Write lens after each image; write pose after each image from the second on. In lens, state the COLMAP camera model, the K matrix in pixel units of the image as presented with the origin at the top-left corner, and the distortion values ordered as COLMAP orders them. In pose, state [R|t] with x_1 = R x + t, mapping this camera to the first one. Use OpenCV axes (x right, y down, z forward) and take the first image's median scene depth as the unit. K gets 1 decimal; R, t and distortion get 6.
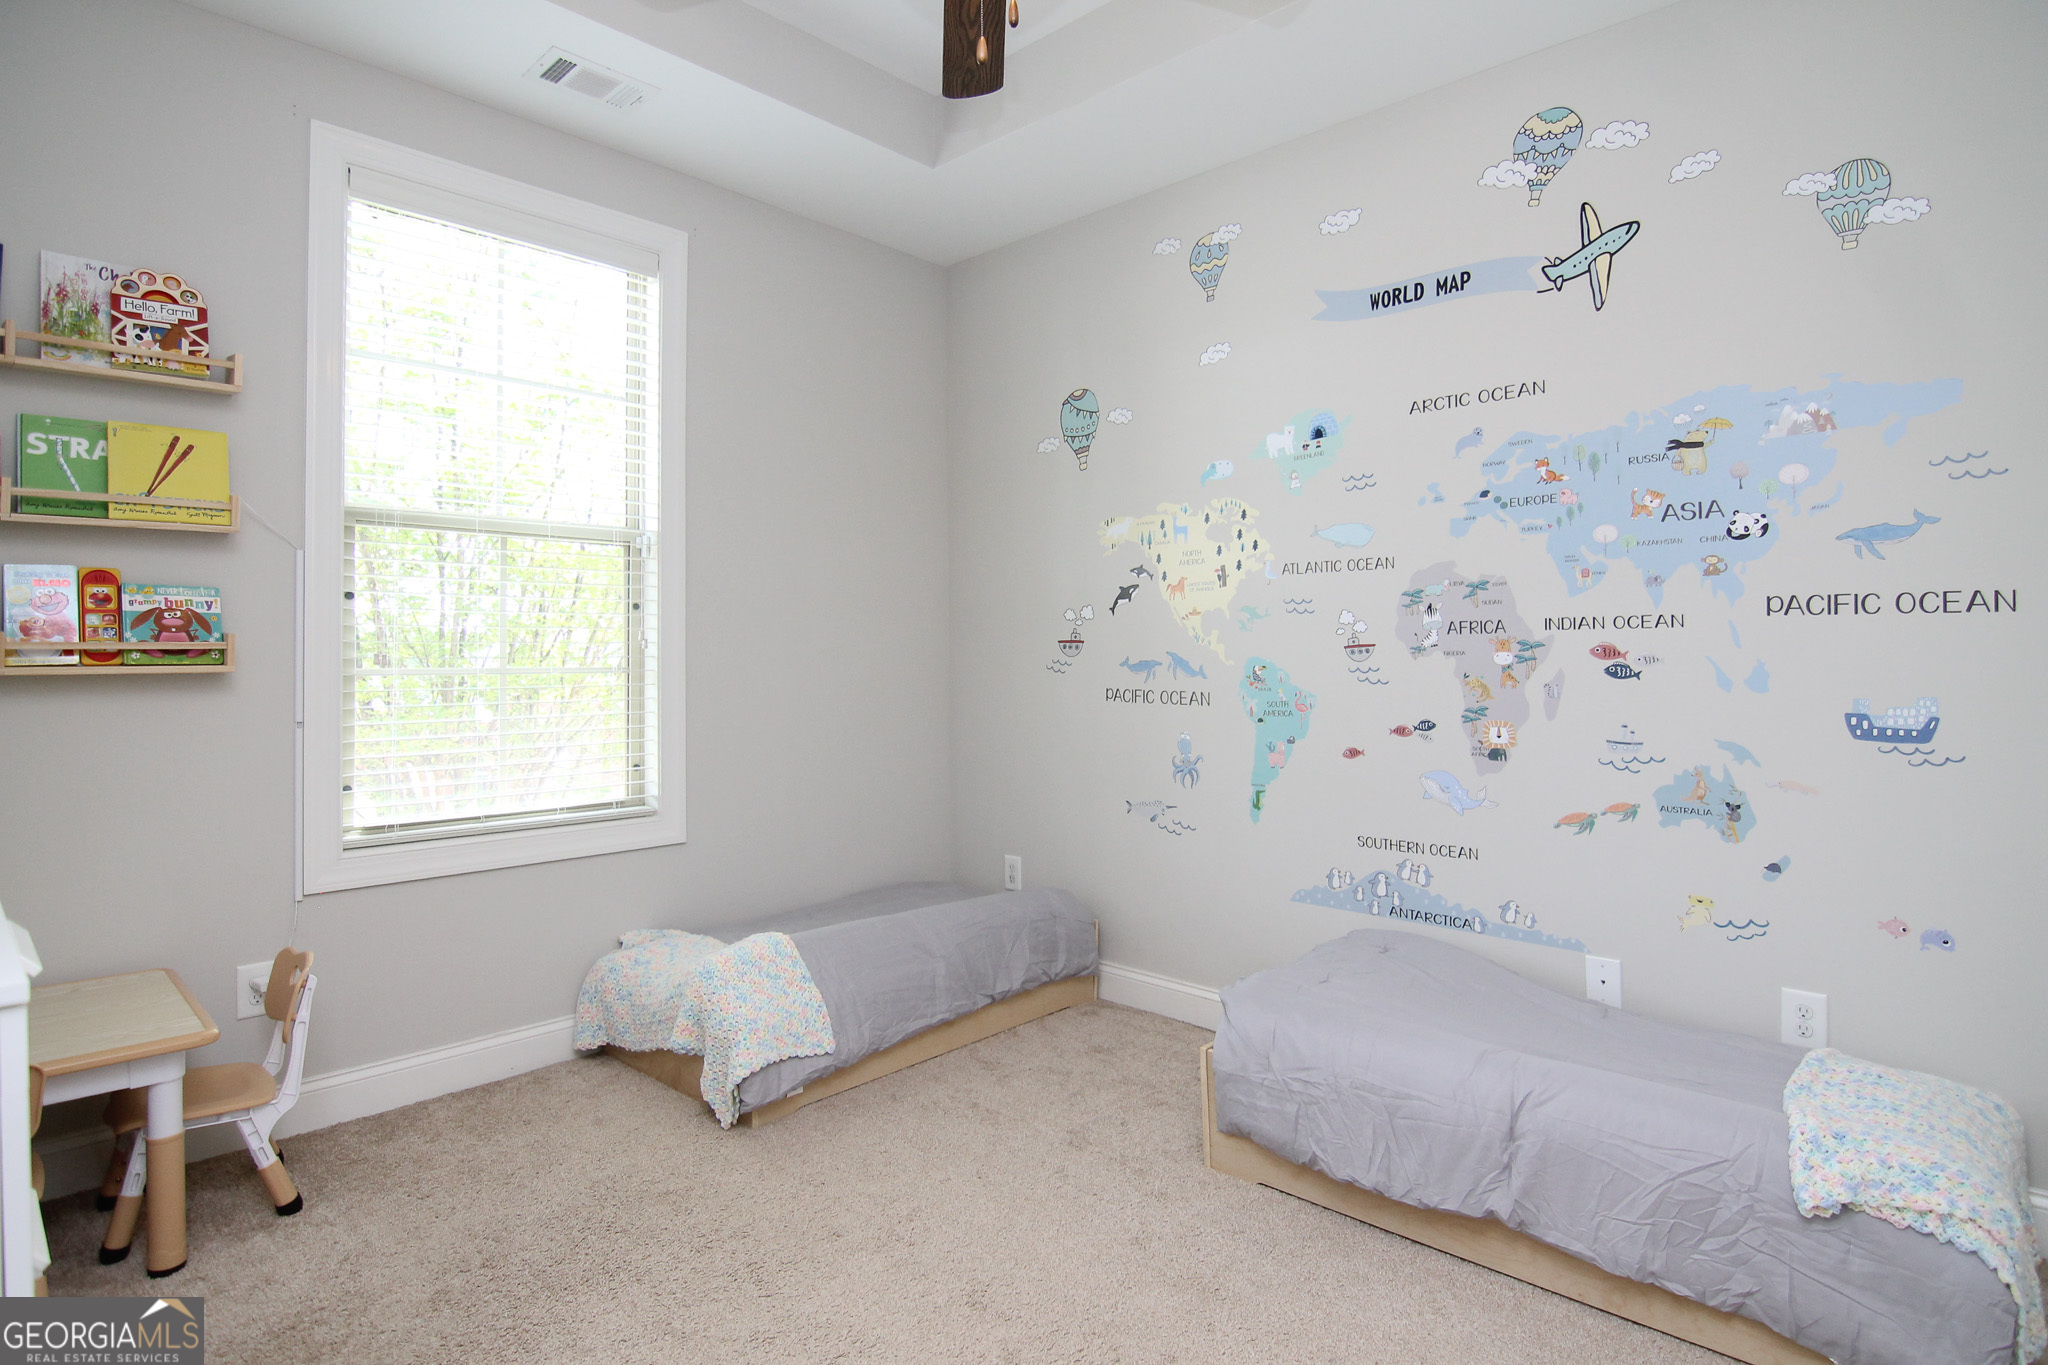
lens RADIAL K [[1069.0, 0, 1023.5], [0, 1069.0, 673.3], [0, 0, 1]] dist [-0.002862, -0.011265]
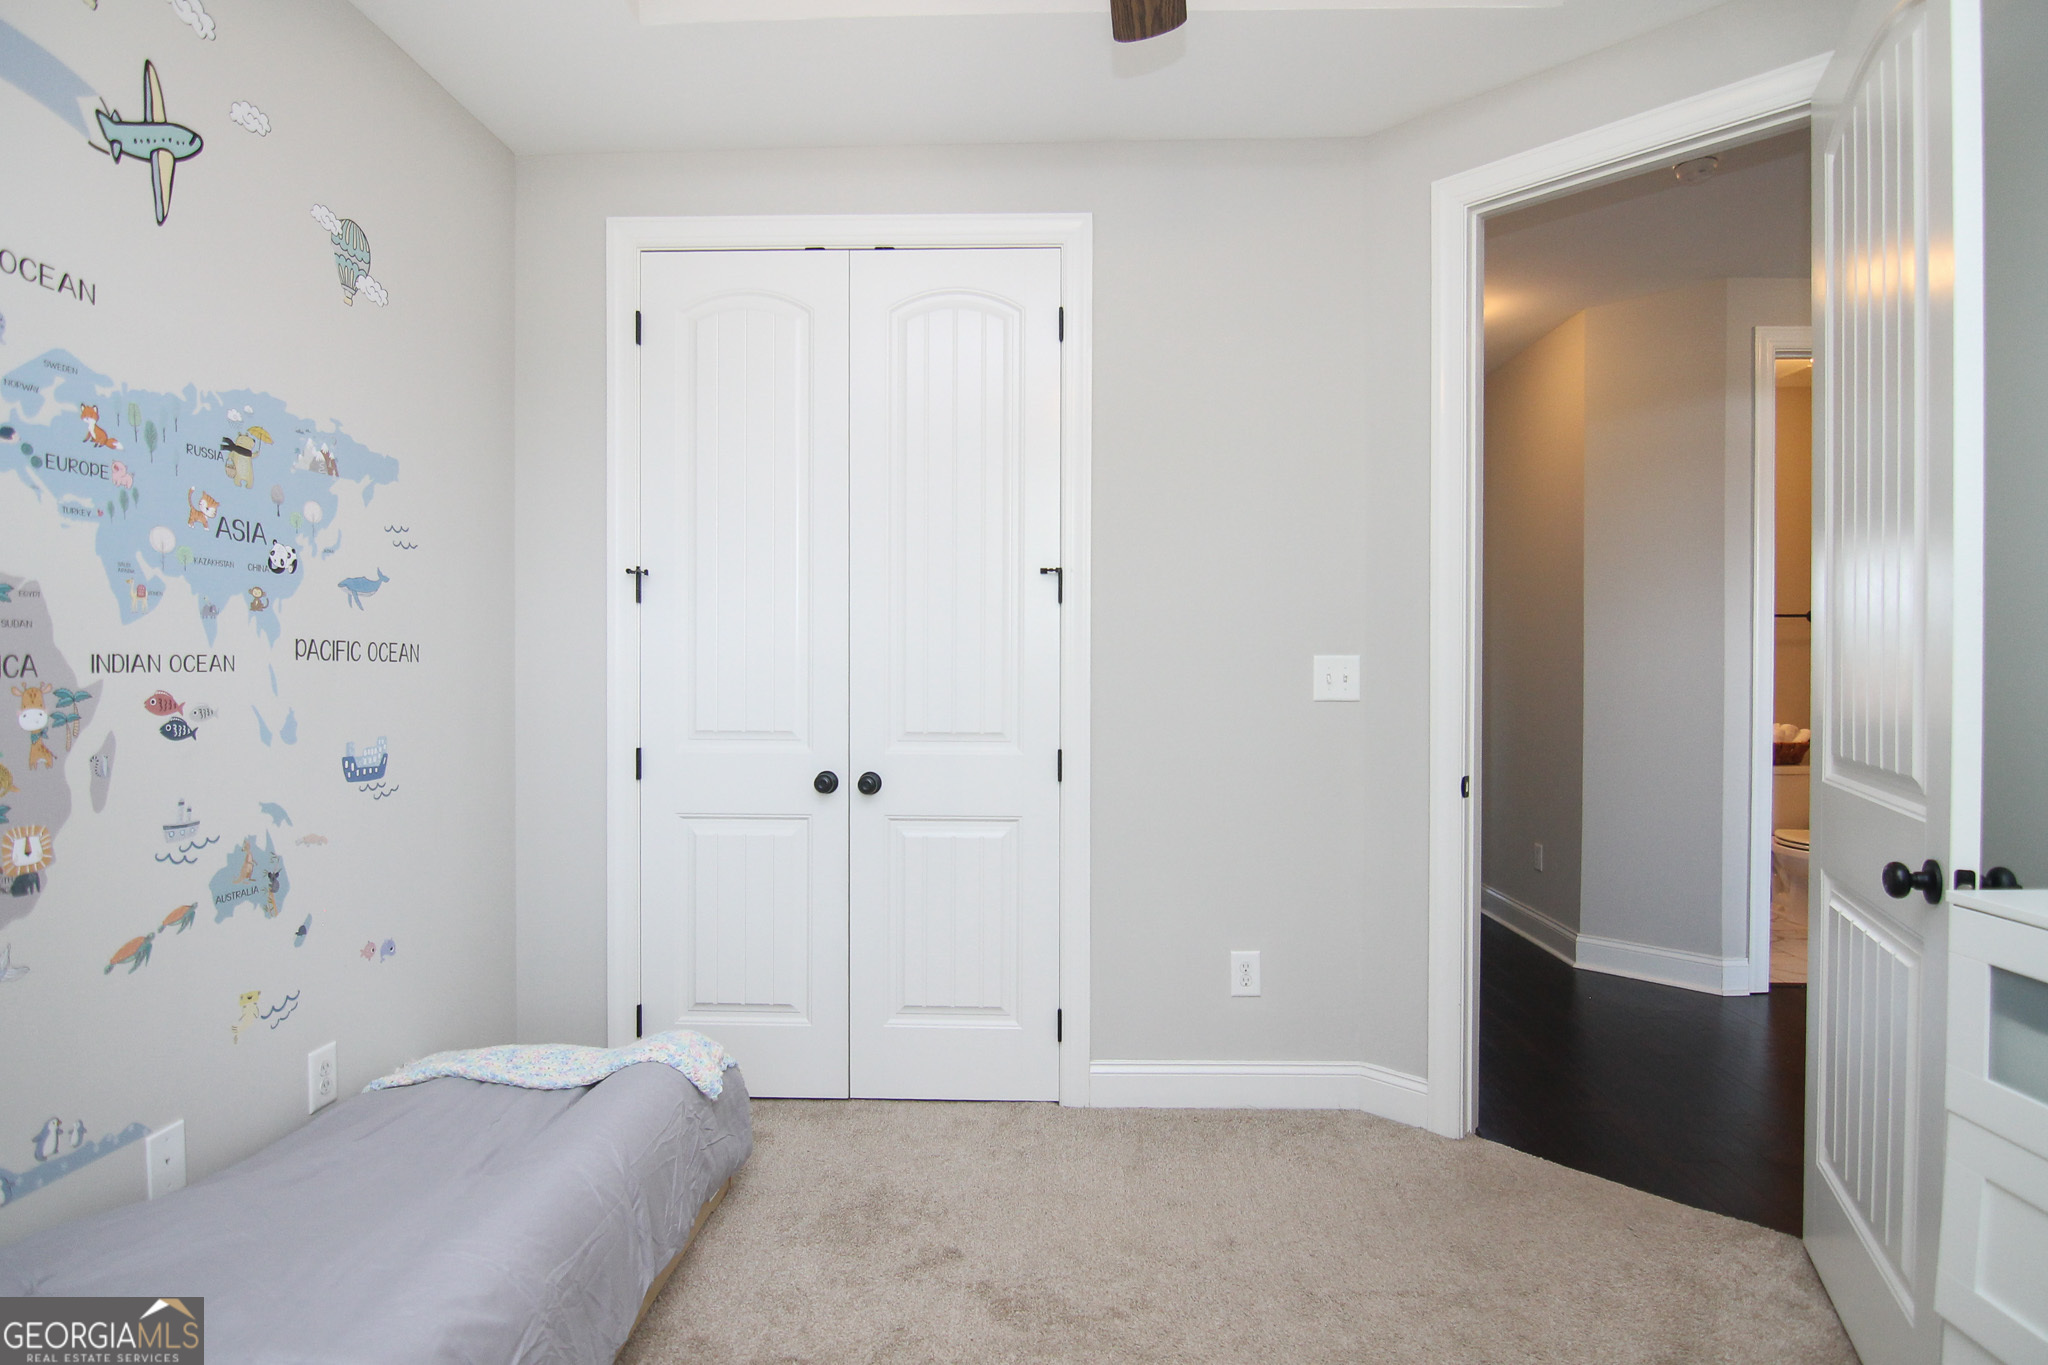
lens RADIAL K [[1069.0, 0, 1021.0], [0, 1069.0, 699.5], [0, 0, 1]] dist [-0.002862, -0.011265]
pose [[-0.647105, -0.018281, 0.762182, -0.385616], [0.016710, 0.999132, 0.038152, -0.041913], [-0.762218, 0.037424, -0.646238, 1.053061]]
